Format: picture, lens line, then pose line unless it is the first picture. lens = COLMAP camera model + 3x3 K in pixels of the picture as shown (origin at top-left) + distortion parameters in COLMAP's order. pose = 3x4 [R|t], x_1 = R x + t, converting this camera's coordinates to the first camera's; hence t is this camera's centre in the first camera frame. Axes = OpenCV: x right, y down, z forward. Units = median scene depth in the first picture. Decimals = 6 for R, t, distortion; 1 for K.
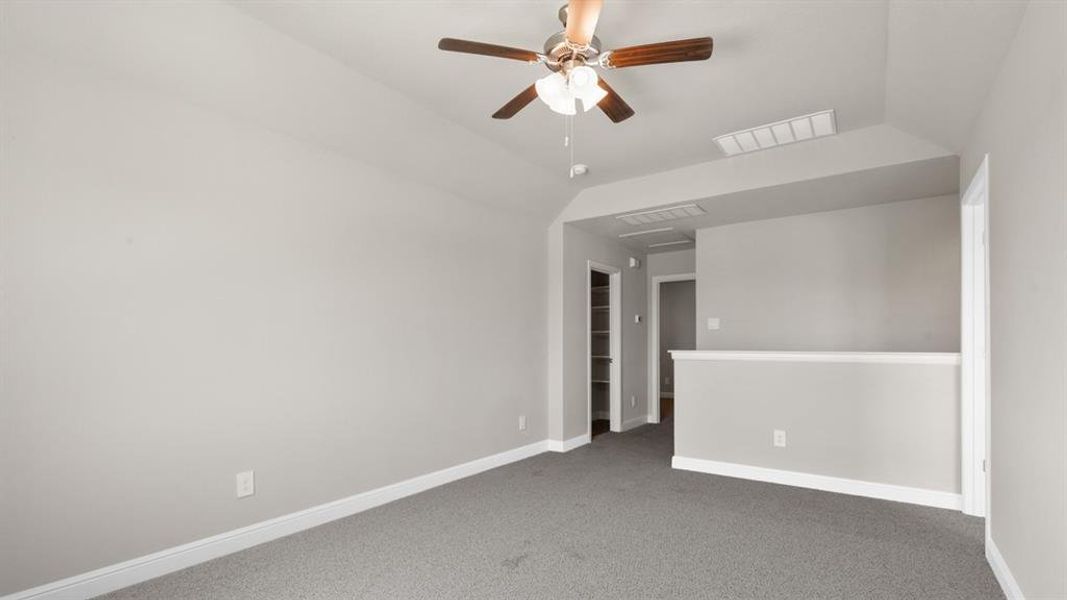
lens RADIAL K [[484.1, 0, 536.0], [0, 484.1, 324.8], [0, 0, 1]] dist [-0.000237, -0.000180]
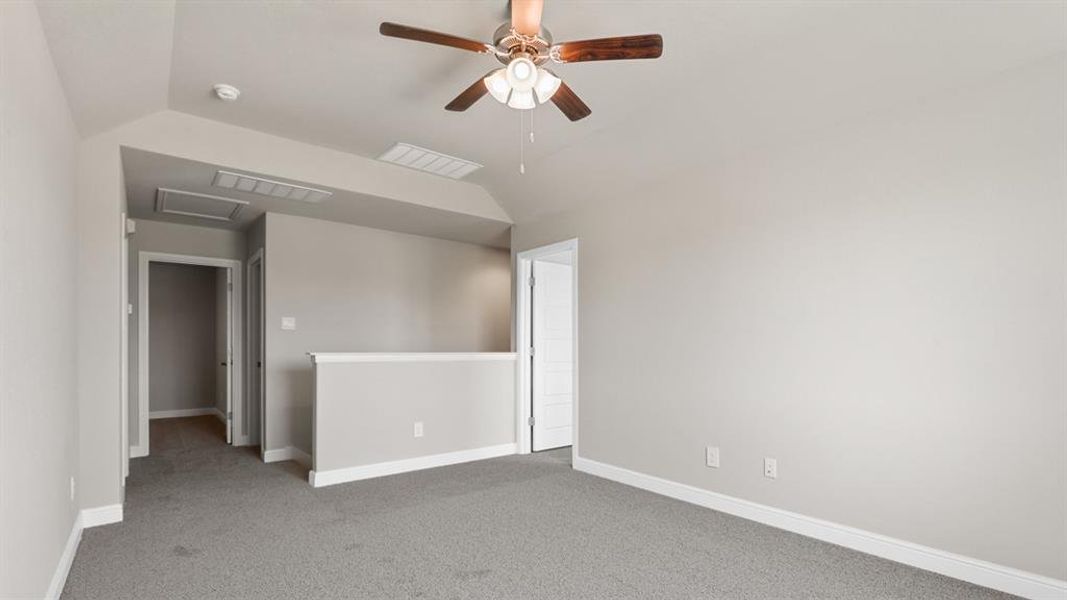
lens RADIAL K [[488.7, 0, 535.2], [0, 488.7, 341.1], [0, 0, 1]] dist [0.000619, 0.000008]
pose [[0.267587, 0.012757, 0.963449, -0.476401], [-0.042236, 0.999107, -0.001499, 0.015485], [-0.962608, -0.040291, 0.267887, 0.392654]]
